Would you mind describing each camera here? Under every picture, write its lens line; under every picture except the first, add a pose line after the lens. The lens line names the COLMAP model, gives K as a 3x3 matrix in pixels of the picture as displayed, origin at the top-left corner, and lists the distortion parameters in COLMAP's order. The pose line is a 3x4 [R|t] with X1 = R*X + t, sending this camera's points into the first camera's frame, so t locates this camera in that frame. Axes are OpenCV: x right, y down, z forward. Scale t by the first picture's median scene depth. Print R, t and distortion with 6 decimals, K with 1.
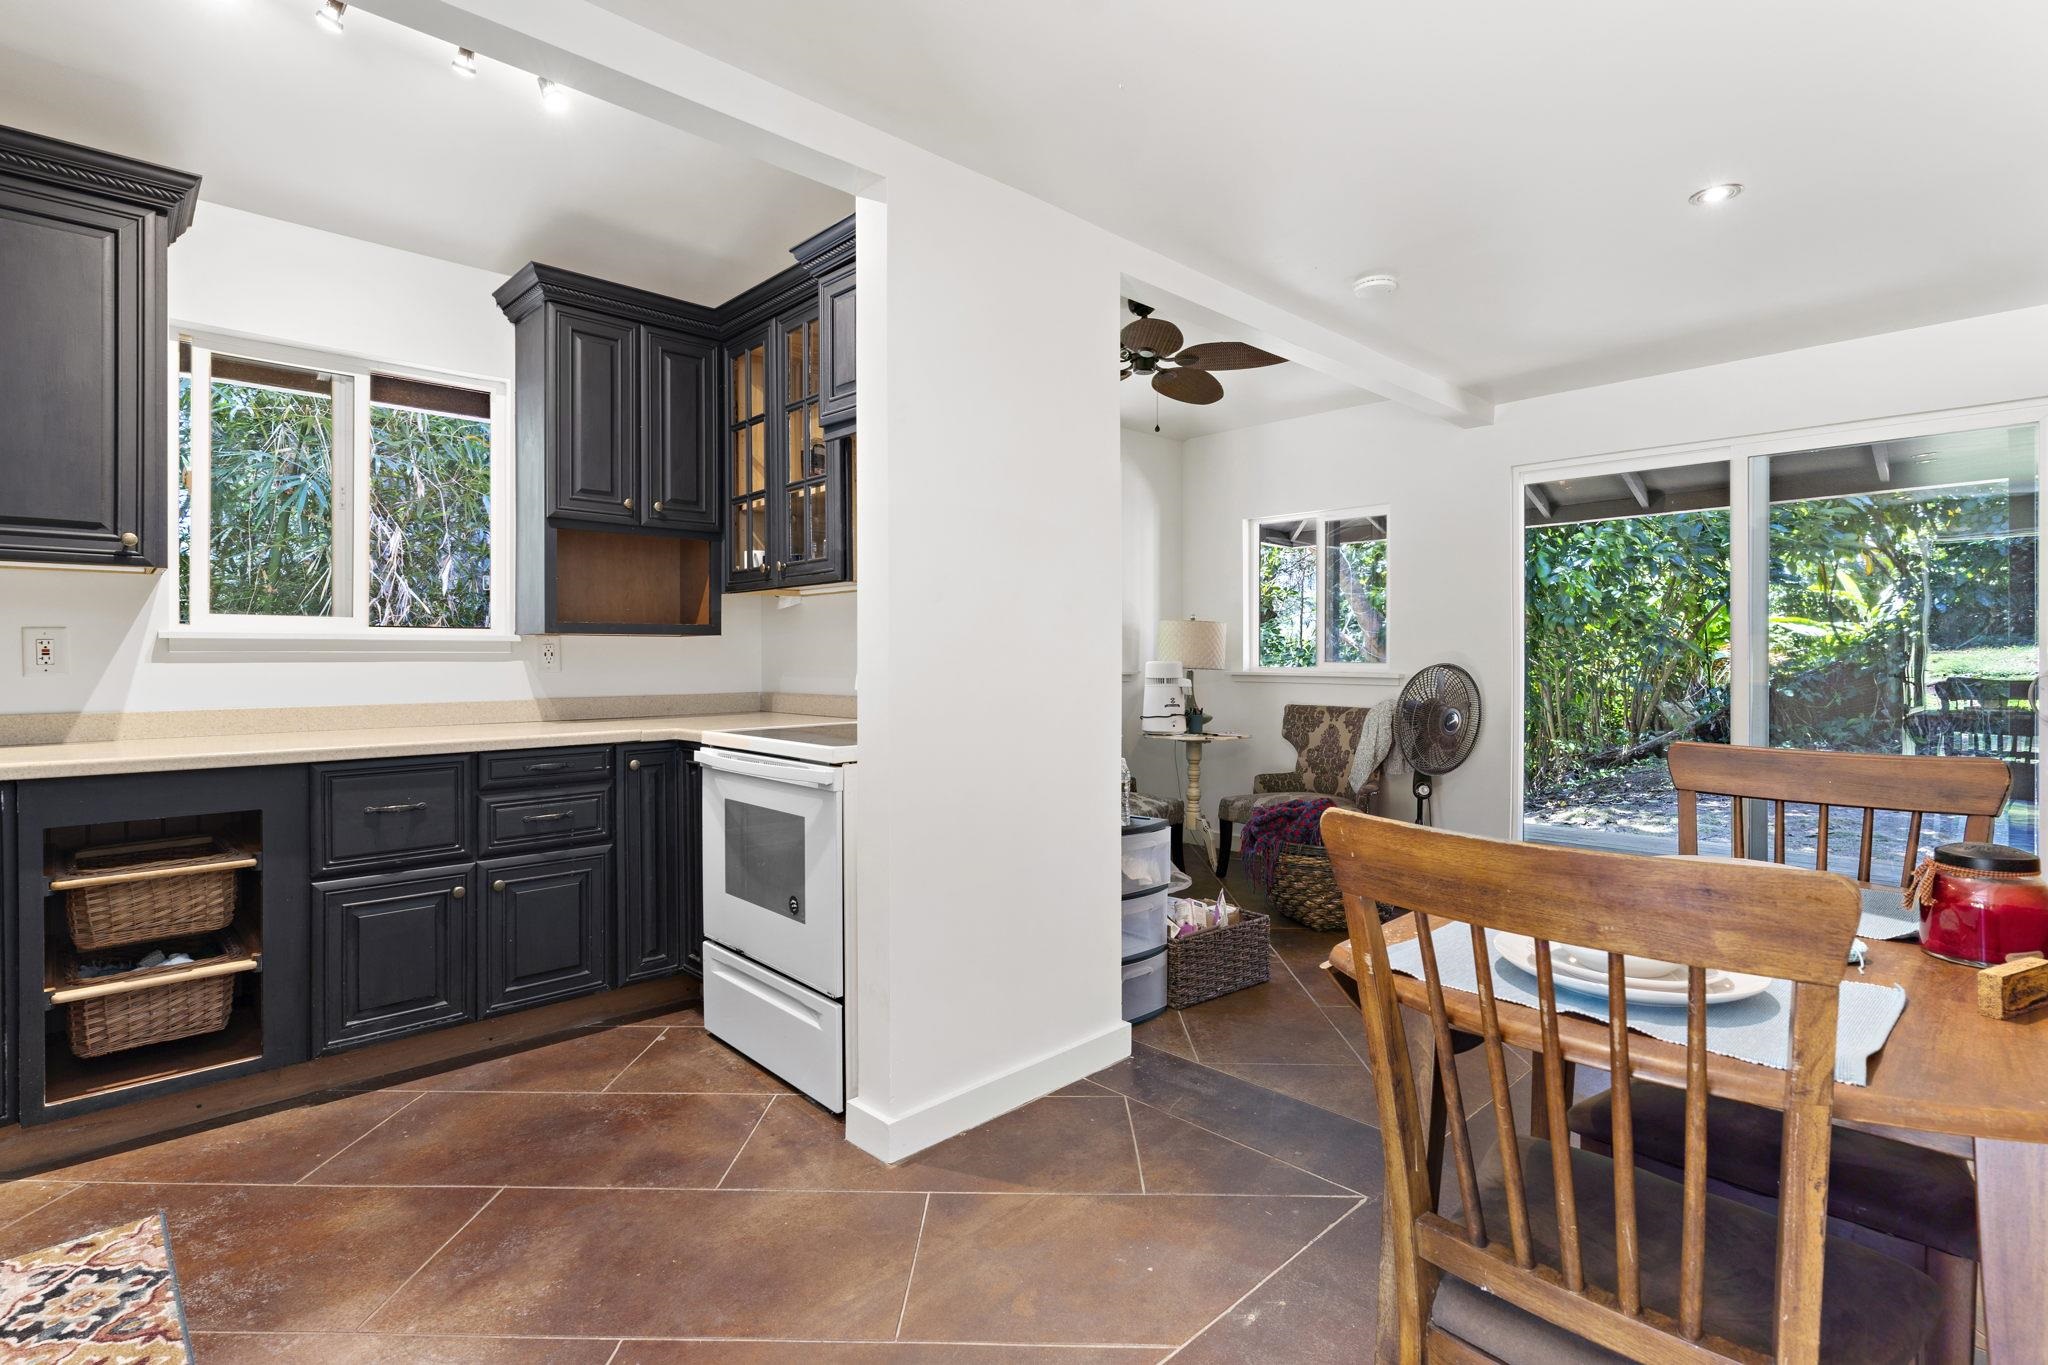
lens RADIAL K [[989.1, 0, 1024.6], [0, 989.1, 673.0], [0, 0, 1]] dist [0.001537, 0.000045]
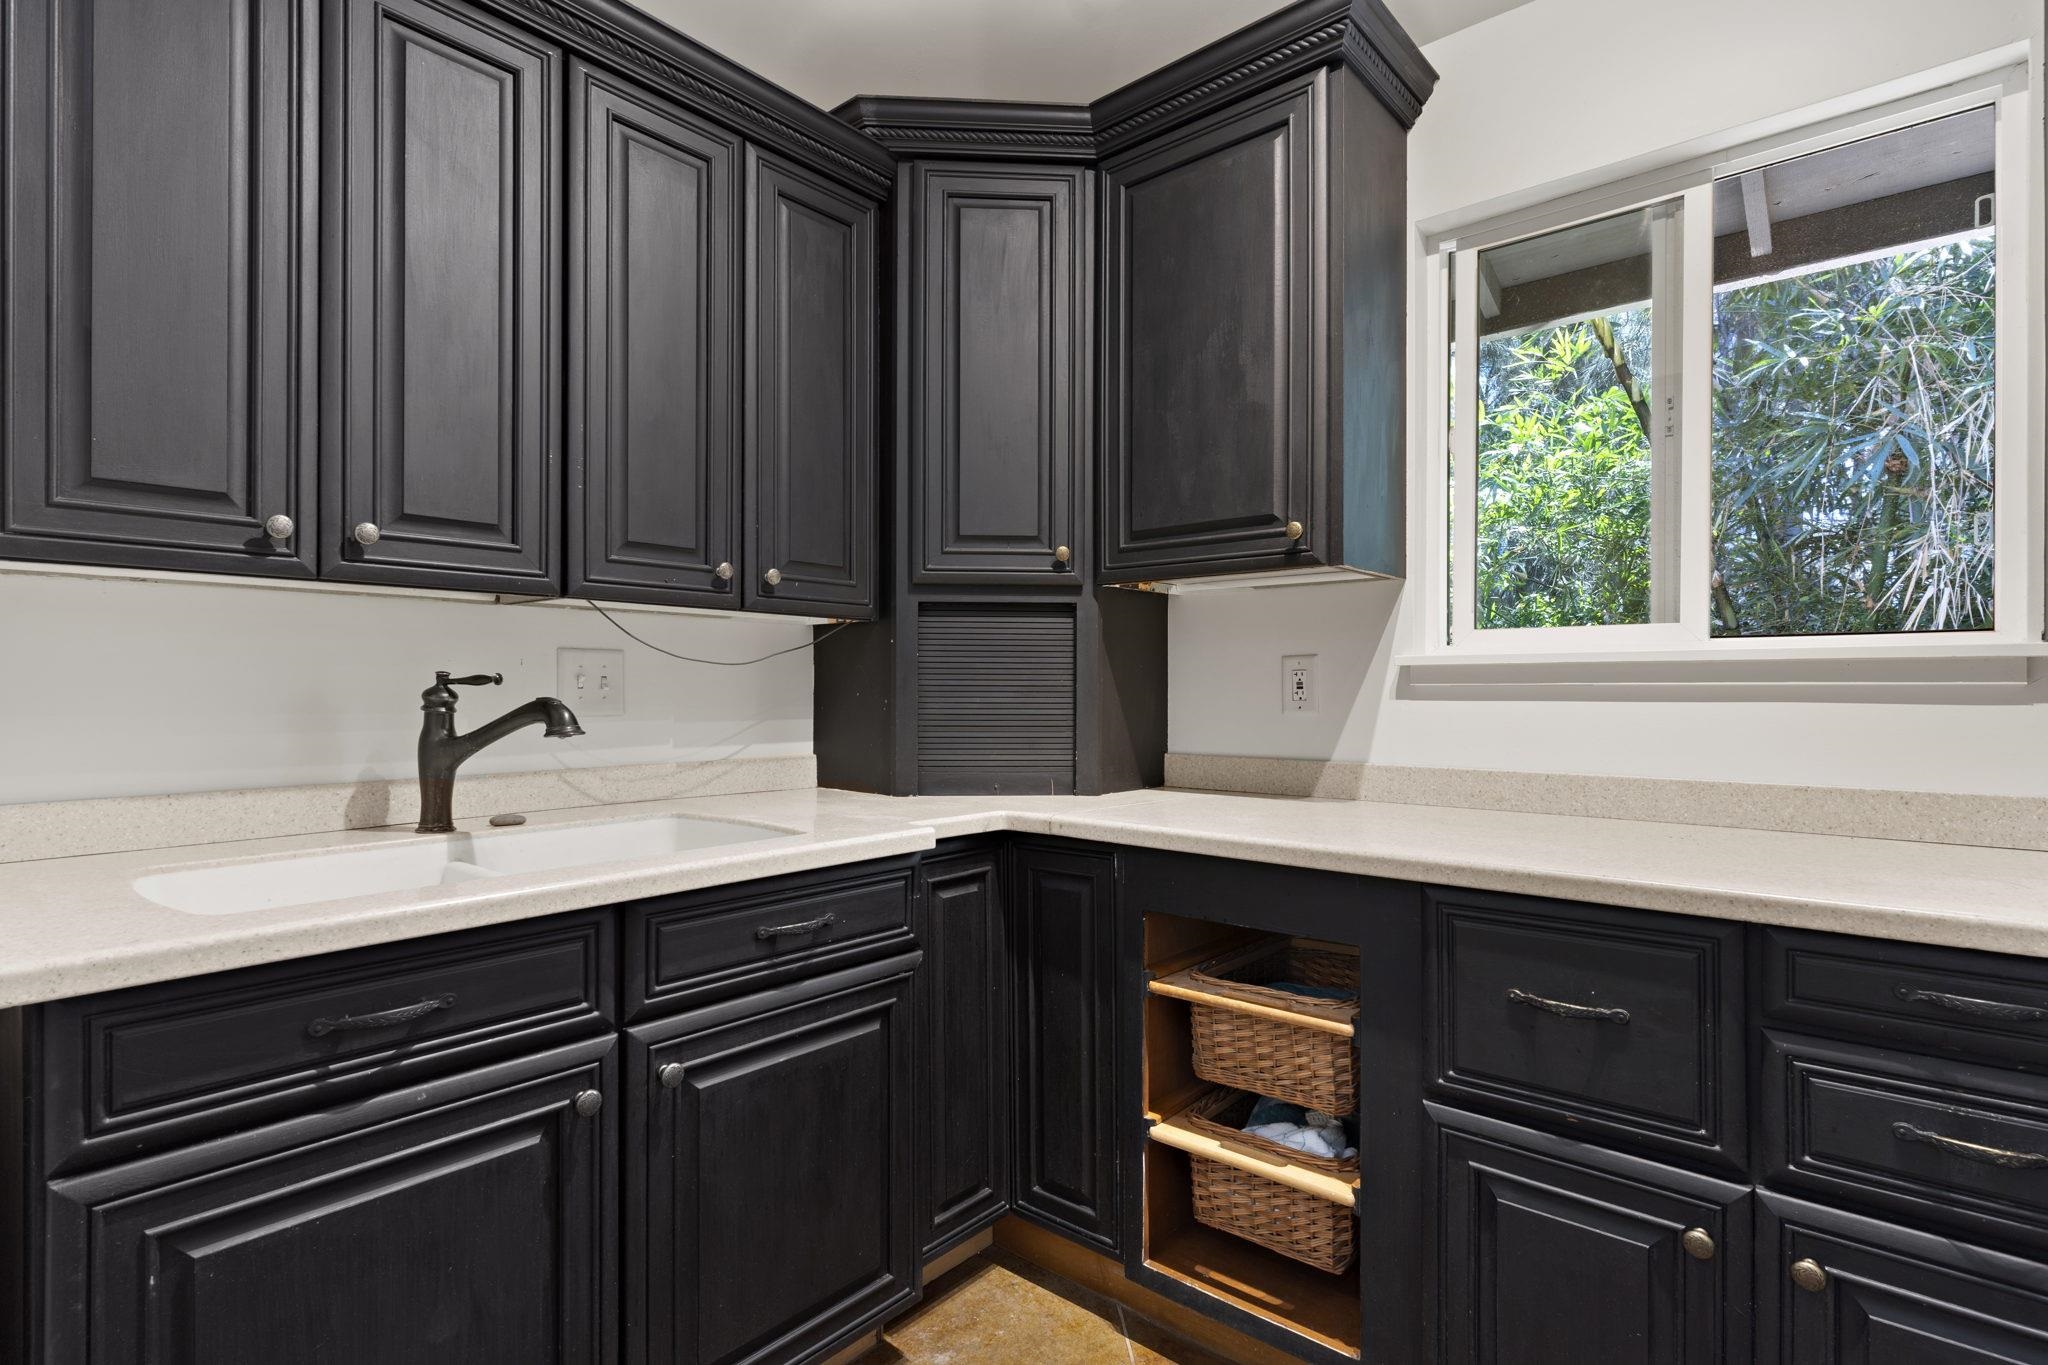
lens RADIAL K [[1014.8, 0, 1024.0], [0, 1014.8, 682.5], [0, 0, 1]] dist [0.010231, 0.000367]
pose [[0.094588, -0.005041, -0.995504, -0.163679], [-0.018089, 0.999813, -0.006781, -0.013537], [0.995352, 0.018649, 0.094479, 0.688771]]
